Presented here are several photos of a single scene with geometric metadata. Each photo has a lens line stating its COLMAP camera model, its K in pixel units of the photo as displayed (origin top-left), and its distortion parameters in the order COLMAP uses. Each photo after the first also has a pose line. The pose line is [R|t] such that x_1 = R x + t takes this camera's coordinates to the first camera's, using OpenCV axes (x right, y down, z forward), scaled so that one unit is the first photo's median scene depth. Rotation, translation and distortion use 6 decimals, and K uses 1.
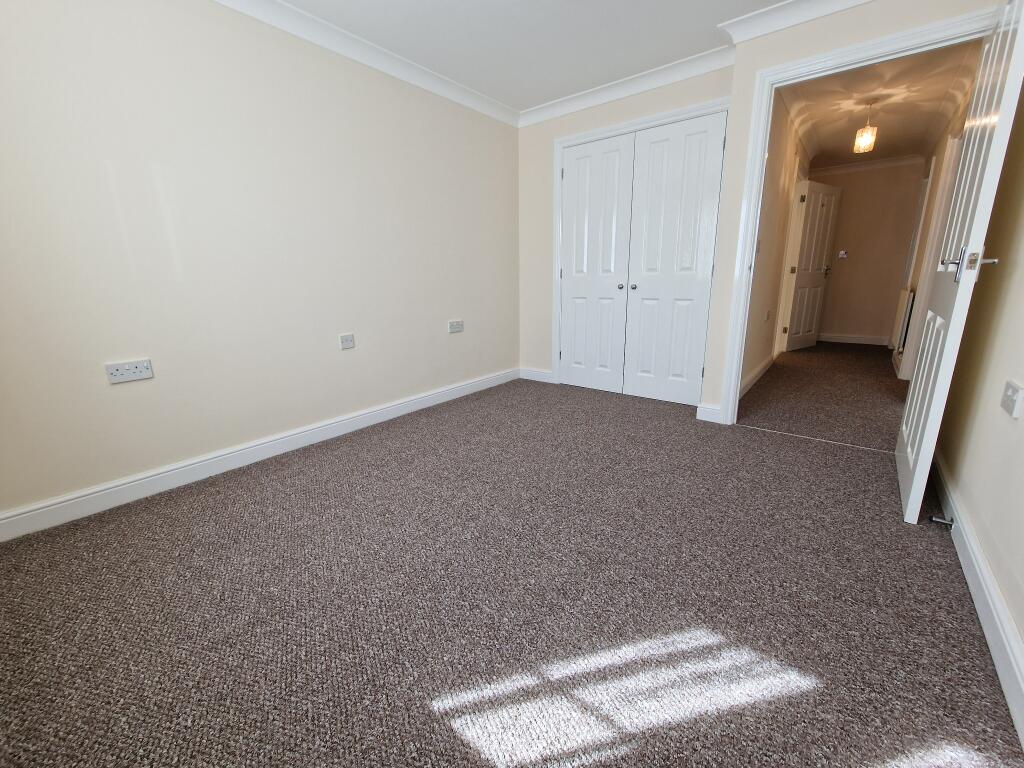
lens RADIAL K [[417.7, 0, 507.1], [0, 417.7, 380.1], [0, 0, 1]] dist [-0.001820, 0.000116]
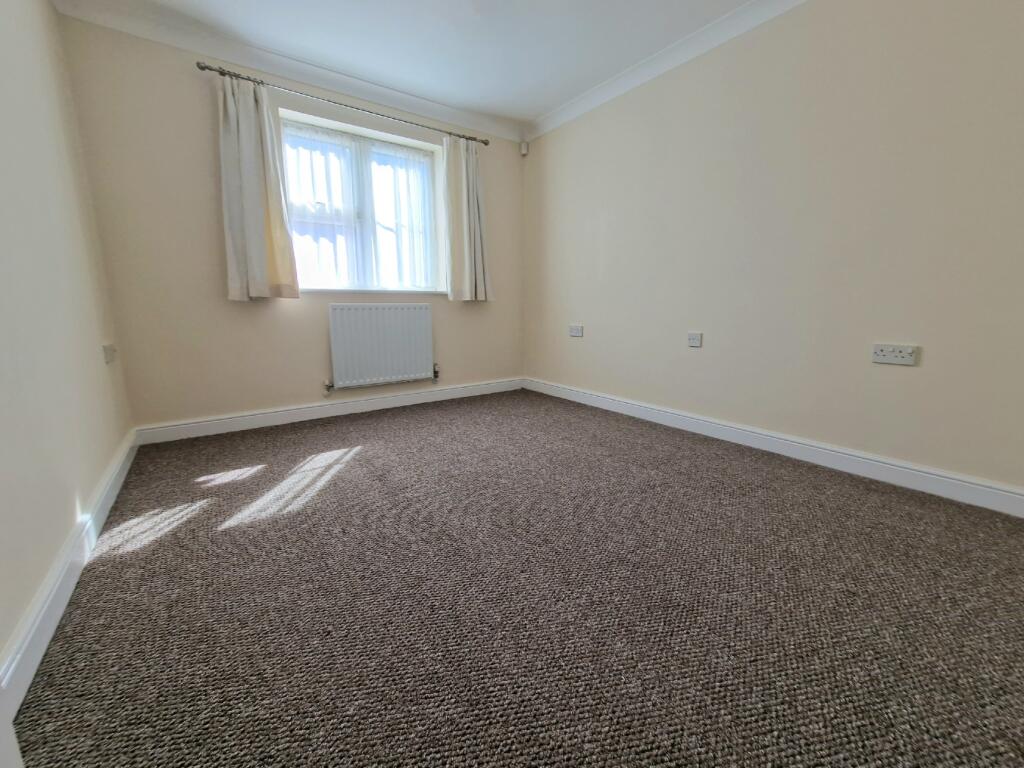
lens RADIAL K [[417.7, 0, 509.3], [0, 417.7, 382.6], [0, 0, 1]] dist [-0.001820, 0.000116]
pose [[-0.264221, 0.195522, -0.944435, 1.637410], [-0.223277, 0.940233, 0.257118, -0.365120], [0.938262, 0.278806, -0.204773, 1.972696]]
